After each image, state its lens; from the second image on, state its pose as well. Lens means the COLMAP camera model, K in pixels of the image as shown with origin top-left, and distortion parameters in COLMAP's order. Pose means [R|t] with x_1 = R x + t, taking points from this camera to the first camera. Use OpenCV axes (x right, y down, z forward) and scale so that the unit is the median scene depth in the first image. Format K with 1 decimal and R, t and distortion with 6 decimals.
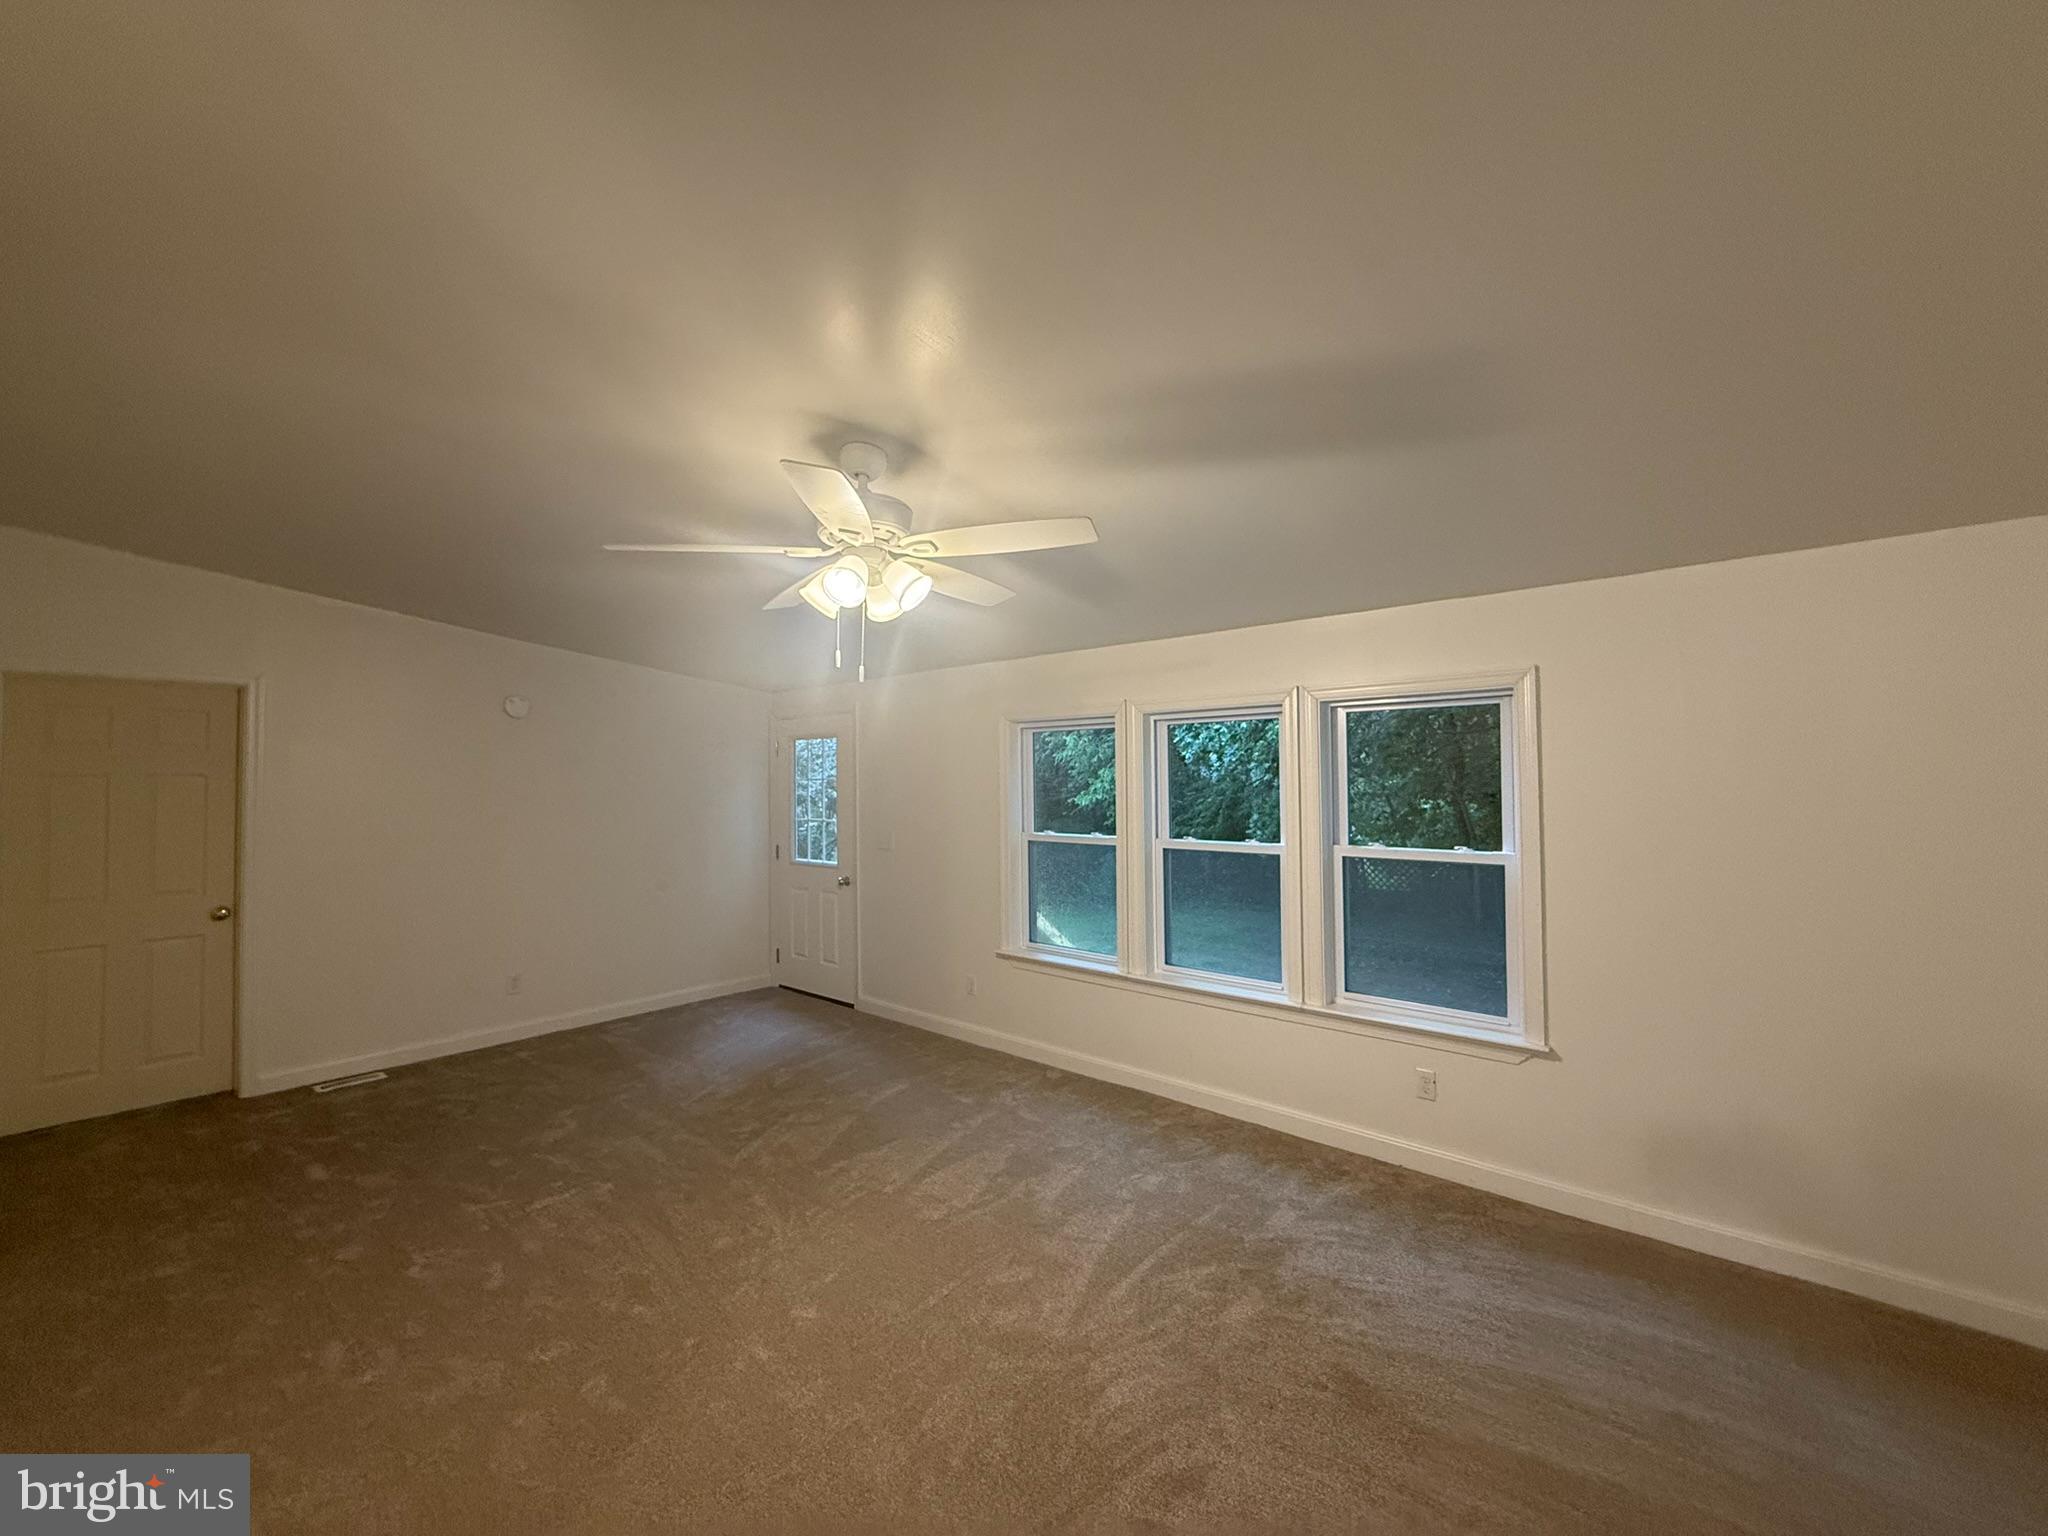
lens RADIAL K [[813.7, 0, 1024.5], [0, 813.7, 762.0], [0, 0, 1]] dist [-0.001327, -0.000054]
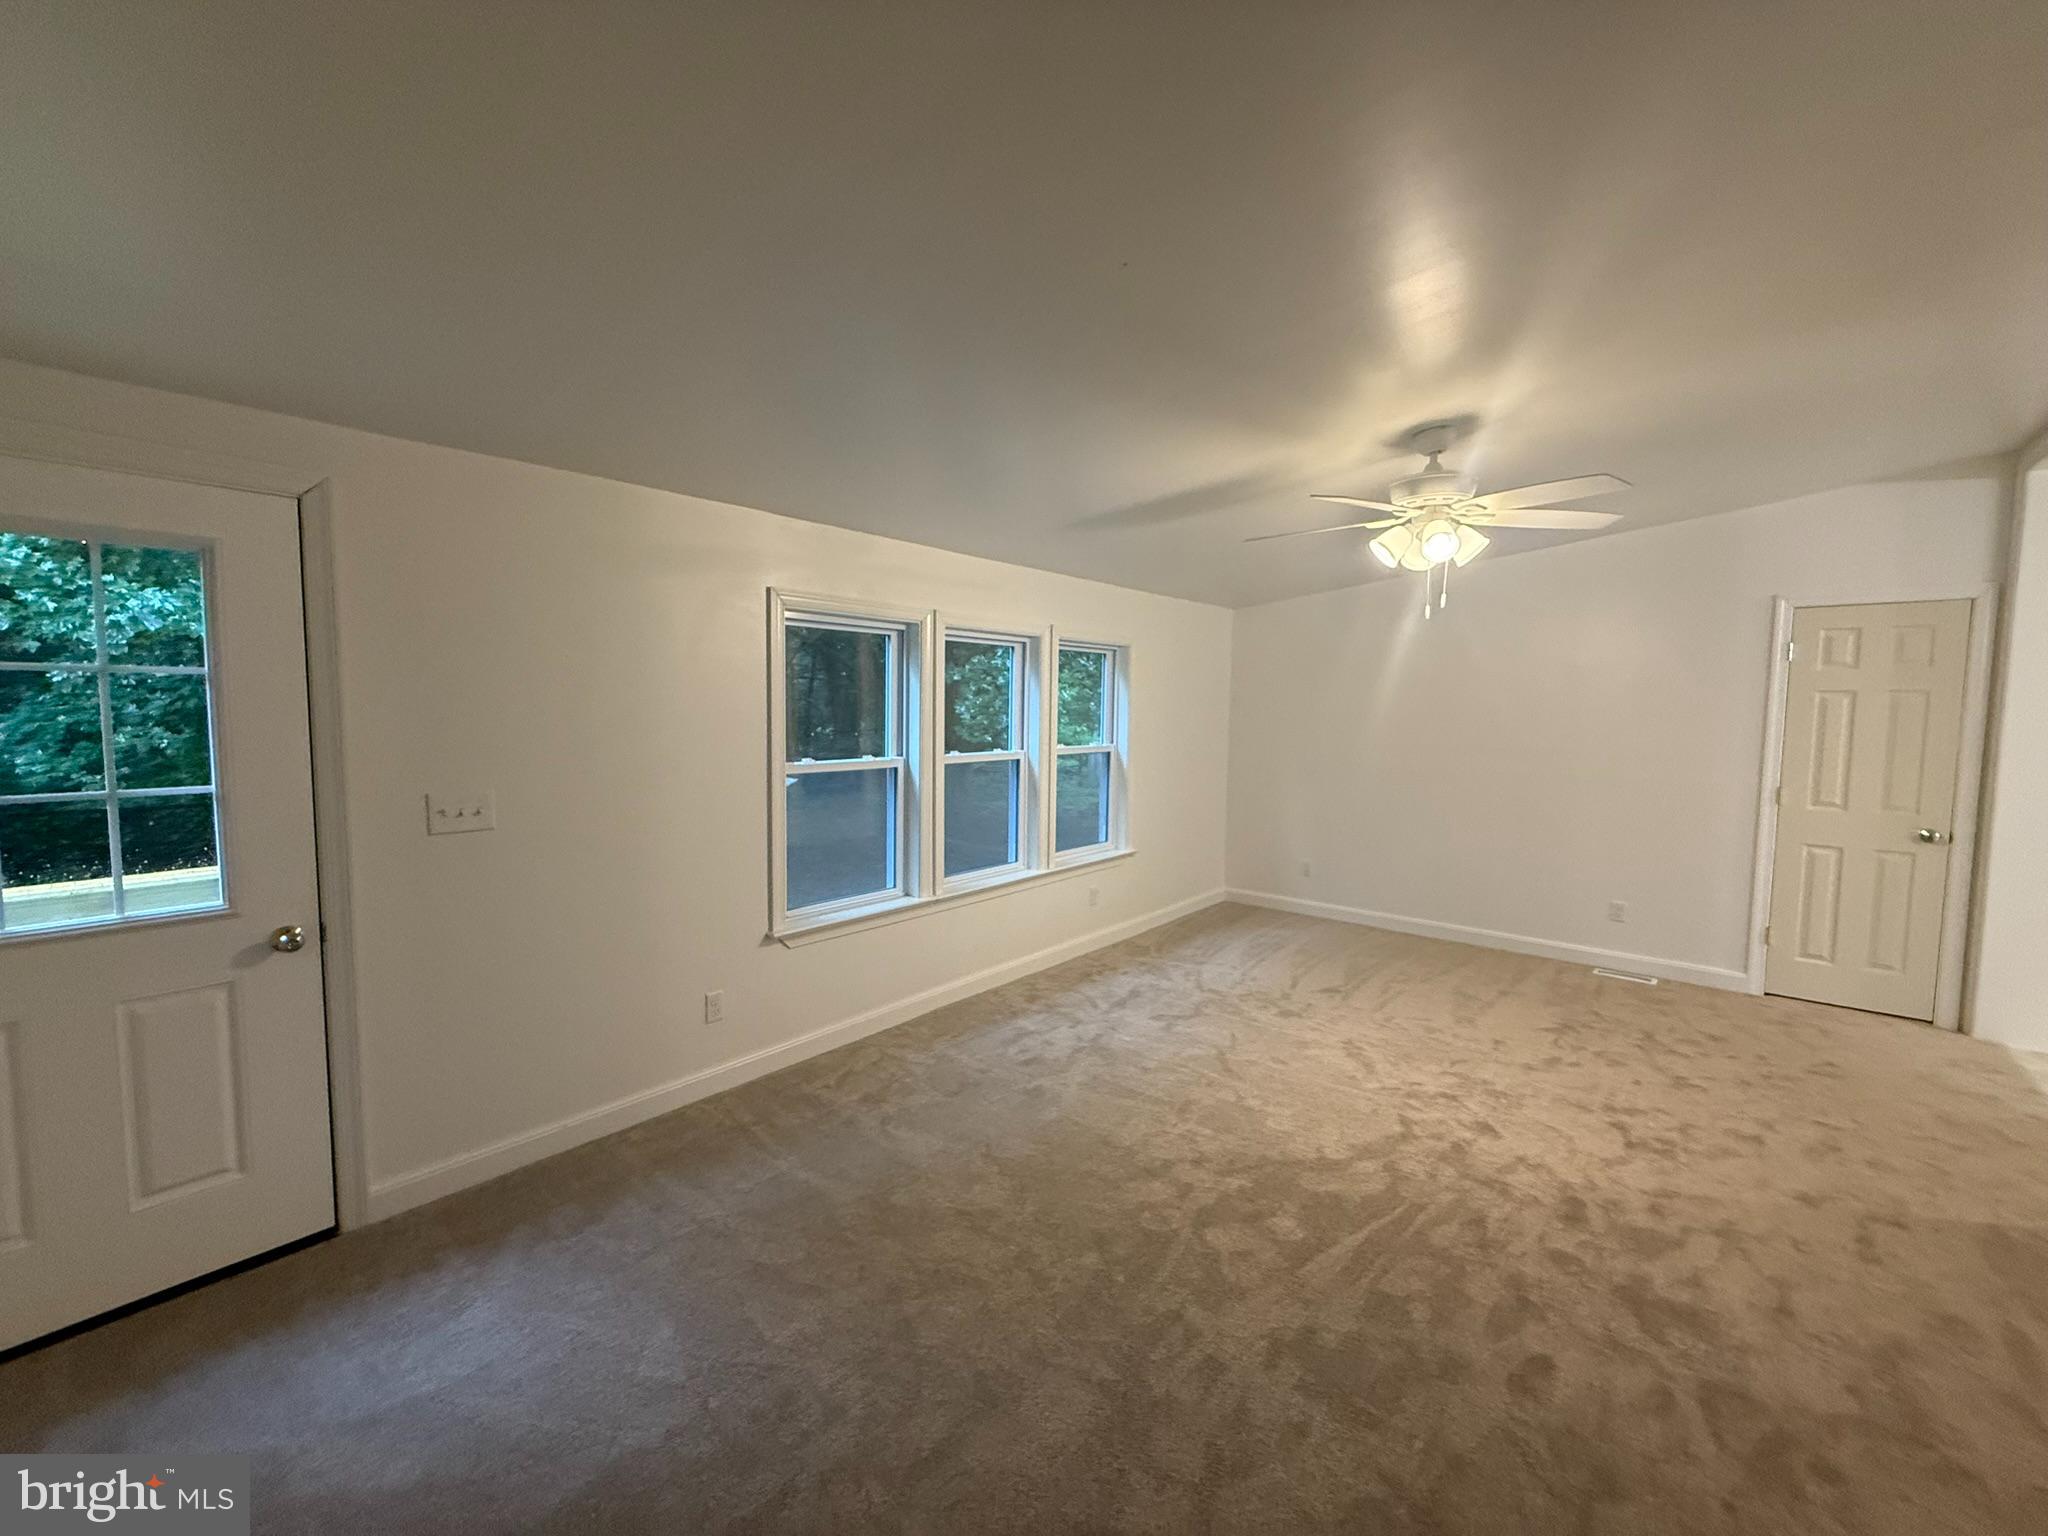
lens RADIAL K [[813.7, 0, 1024.5], [0, 813.7, 762.0], [0, 0, 1]] dist [-0.001327, -0.000054]
pose [[0.025902, -0.061650, 0.997762, -0.927583], [-0.024766, 0.997751, 0.062292, 0.041895], [-0.999358, -0.026324, 0.024317, 0.975029]]
